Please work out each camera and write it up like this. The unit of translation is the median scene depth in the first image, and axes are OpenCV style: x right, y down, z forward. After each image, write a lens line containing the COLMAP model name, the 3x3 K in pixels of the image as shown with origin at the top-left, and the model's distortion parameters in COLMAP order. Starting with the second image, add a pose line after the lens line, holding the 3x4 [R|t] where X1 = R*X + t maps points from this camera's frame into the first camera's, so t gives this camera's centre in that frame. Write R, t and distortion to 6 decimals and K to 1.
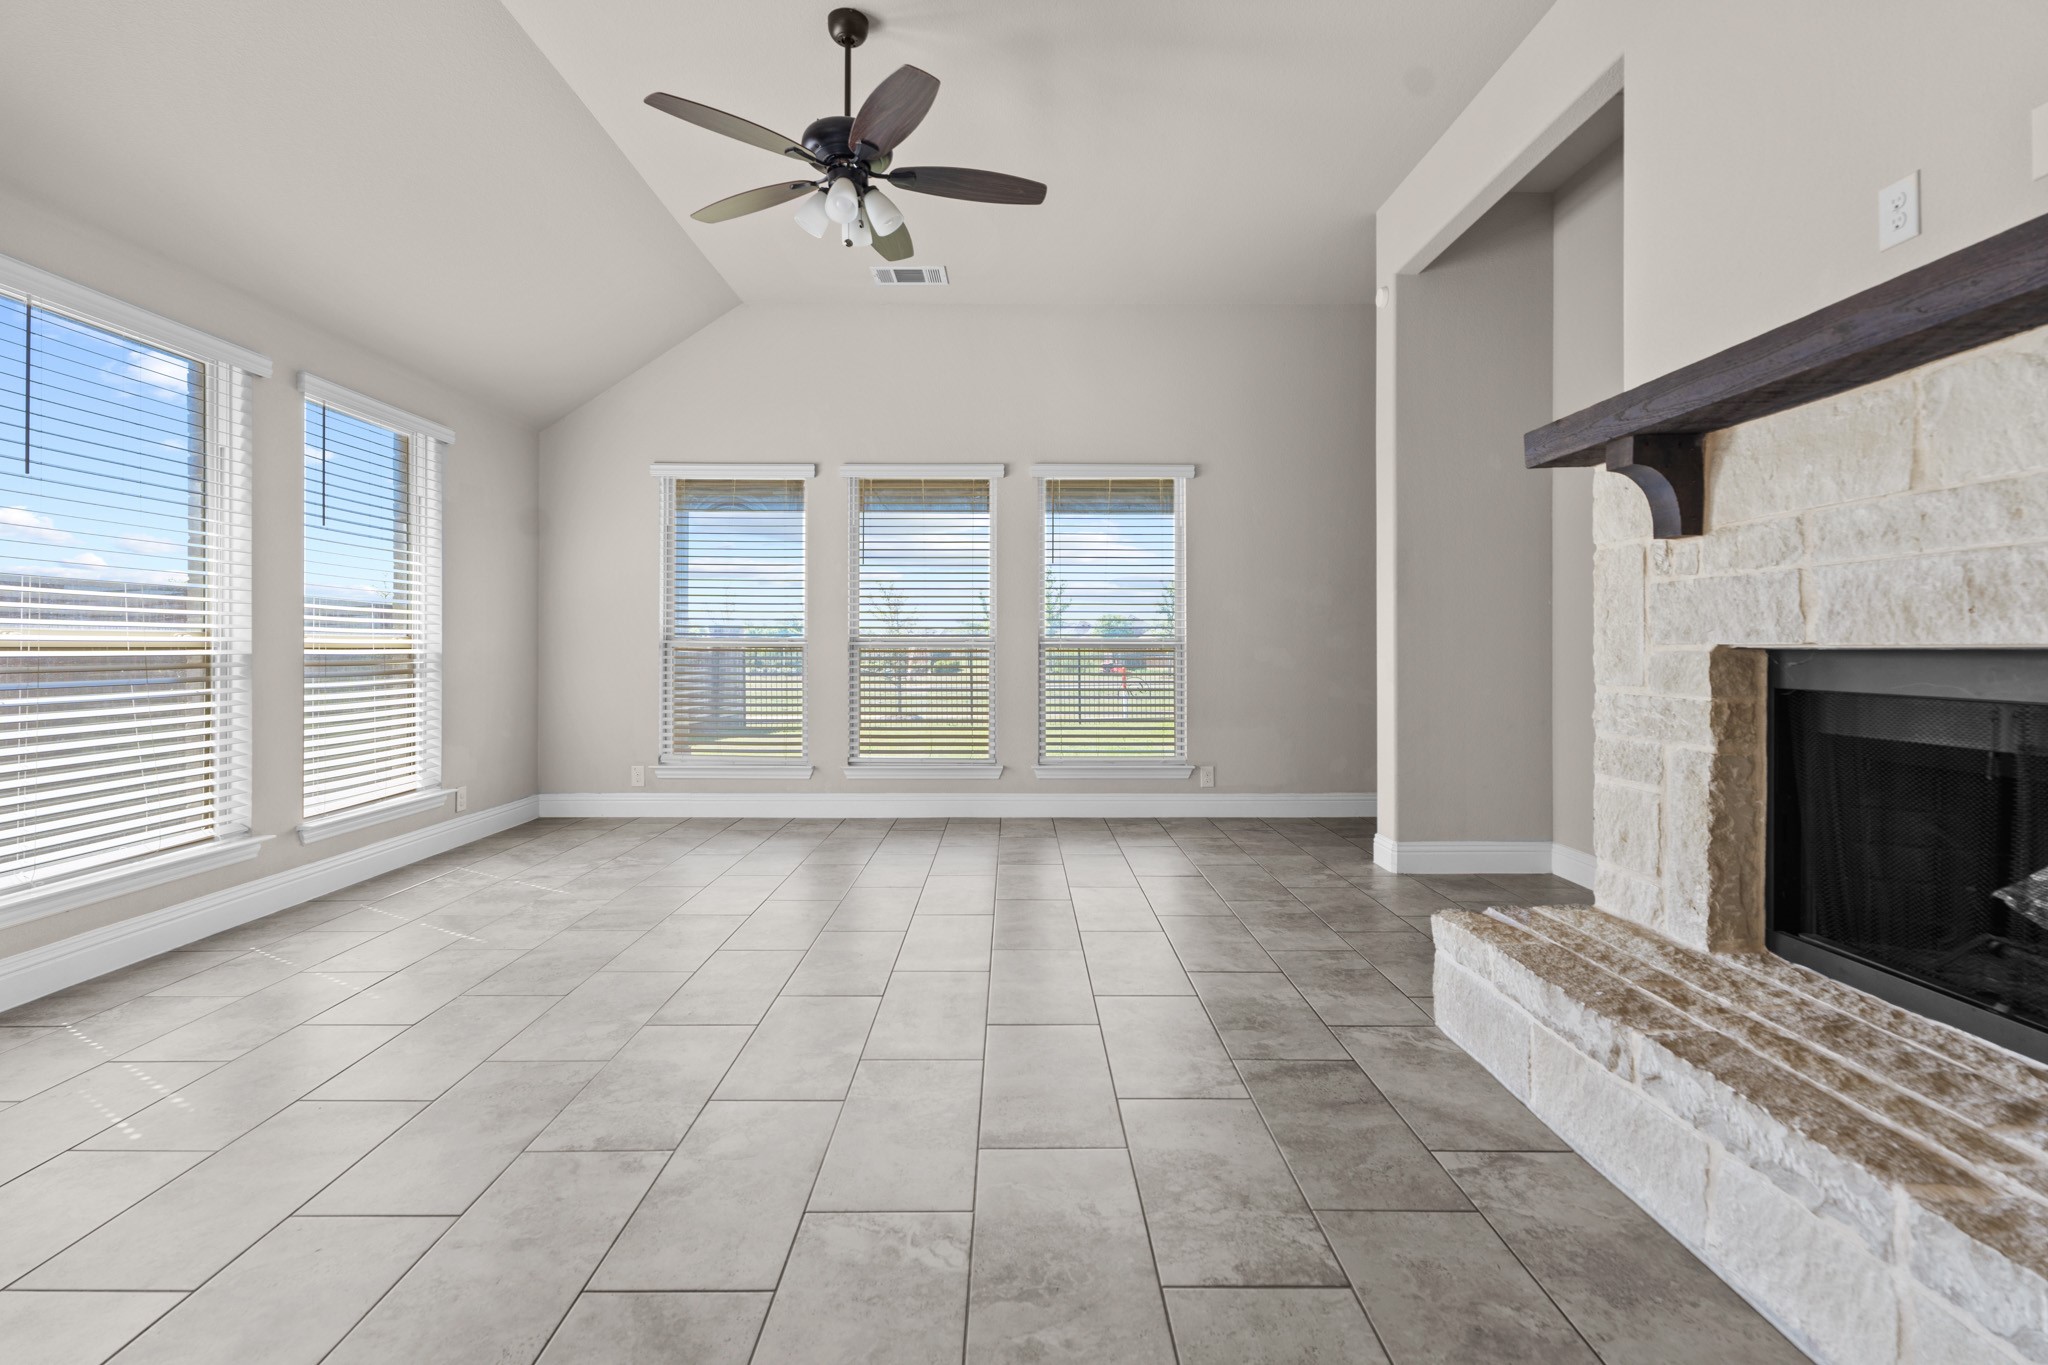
lens RADIAL K [[915.8, 0, 1023.3], [0, 915.8, 656.3], [0, 0, 1]] dist [0.001511, 0.000513]
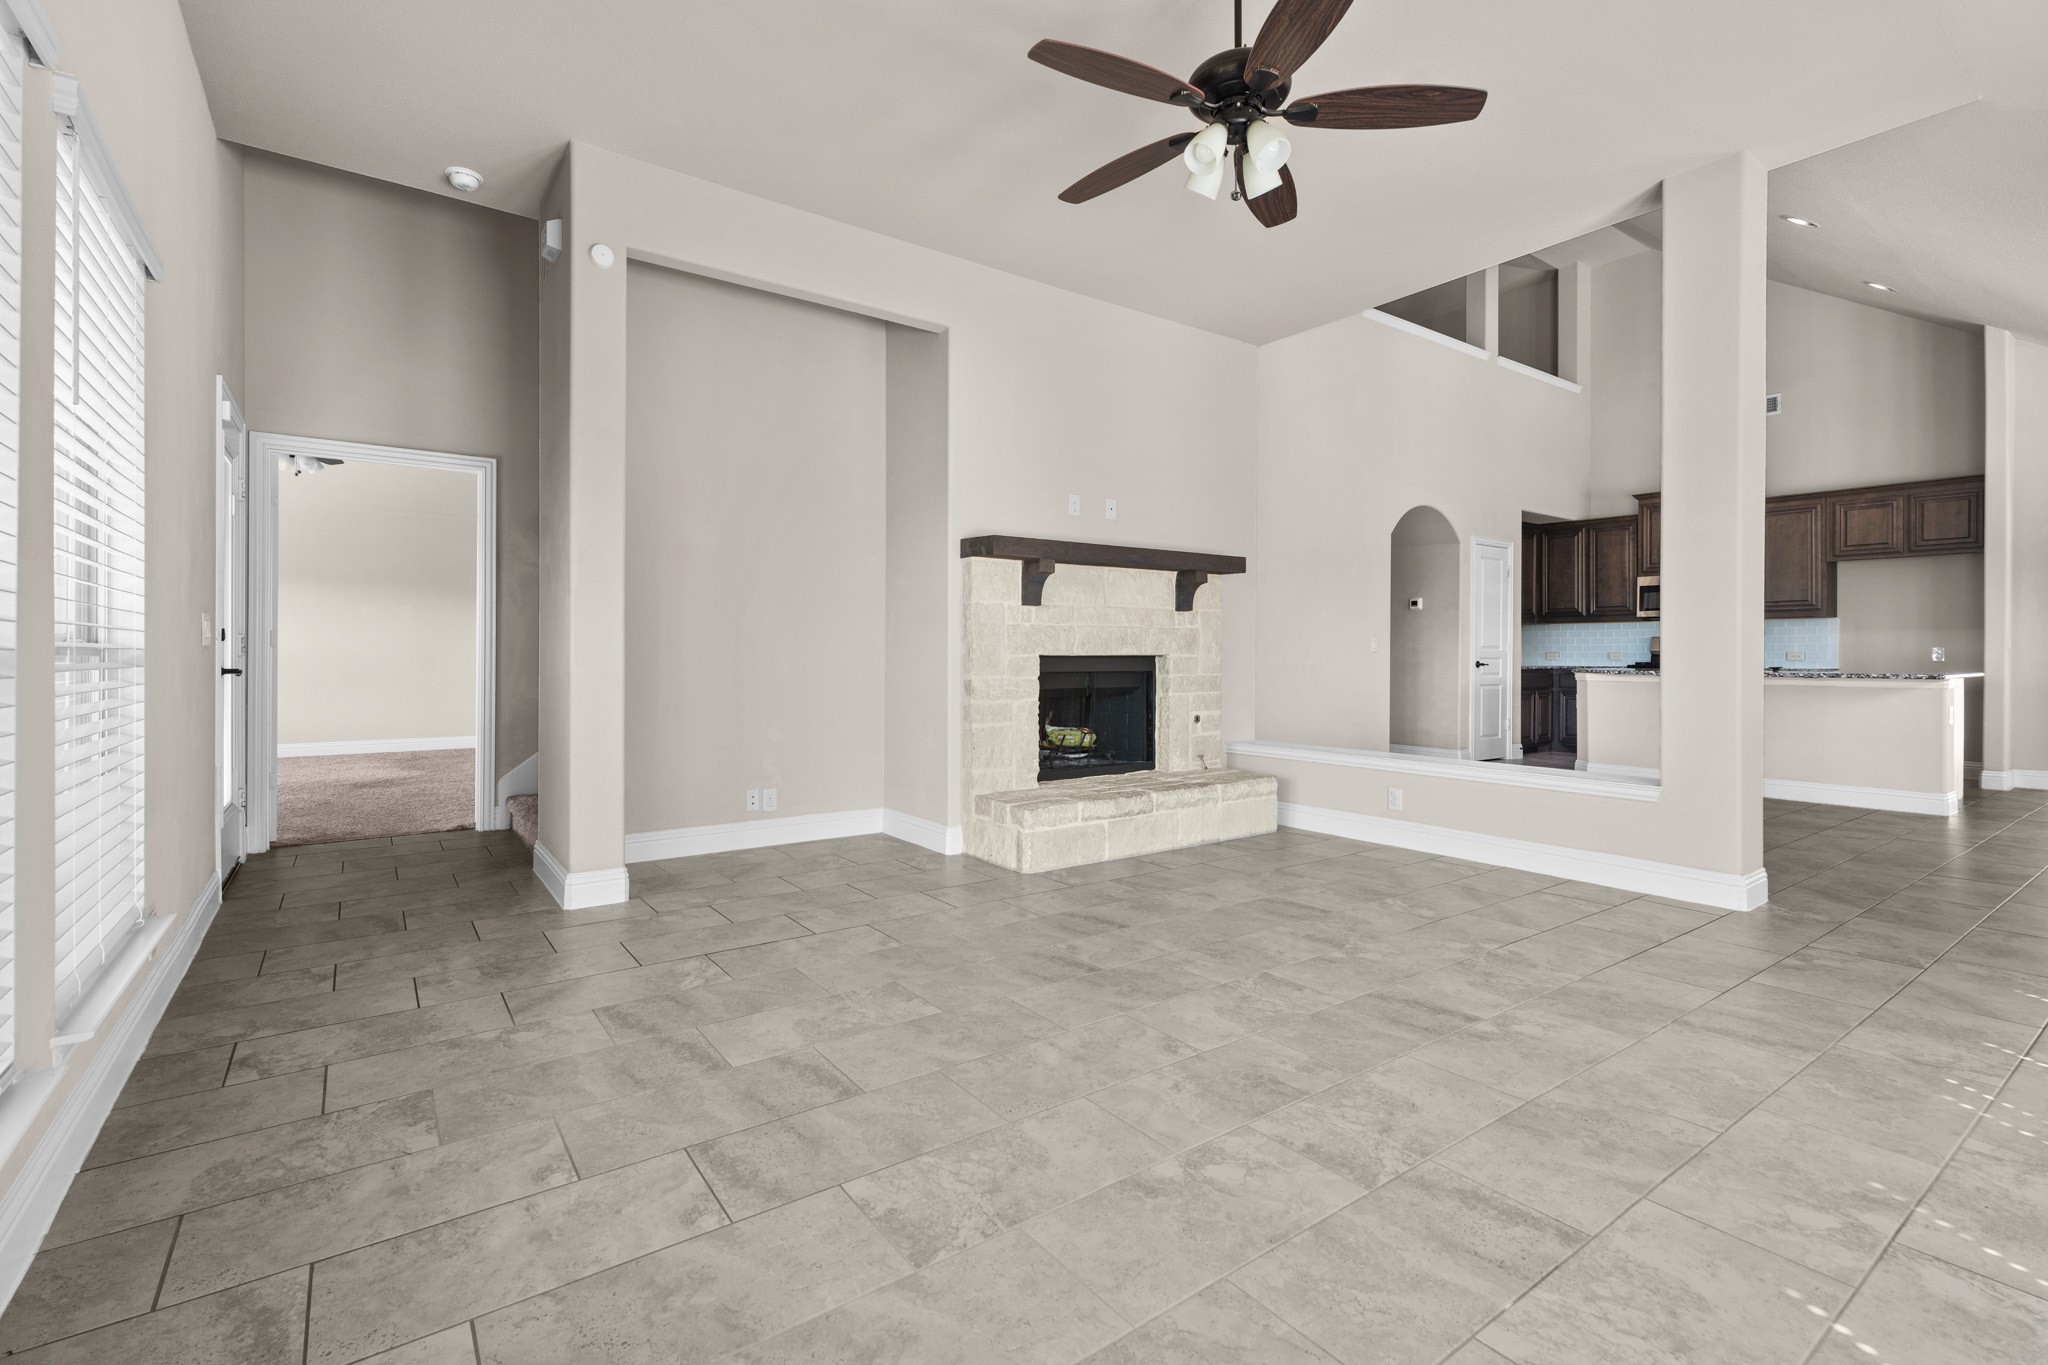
lens RADIAL K [[915.8, 0, 1023.3], [0, 915.8, 656.3], [0, 0, 1]] dist [0.001511, 0.000513]
pose [[-0.573291, -0.001261, 0.819351, -0.676989], [0.007554, 0.999948, 0.006824, -0.013874], [-0.819317, 0.010102, -0.573252, 1.418875]]
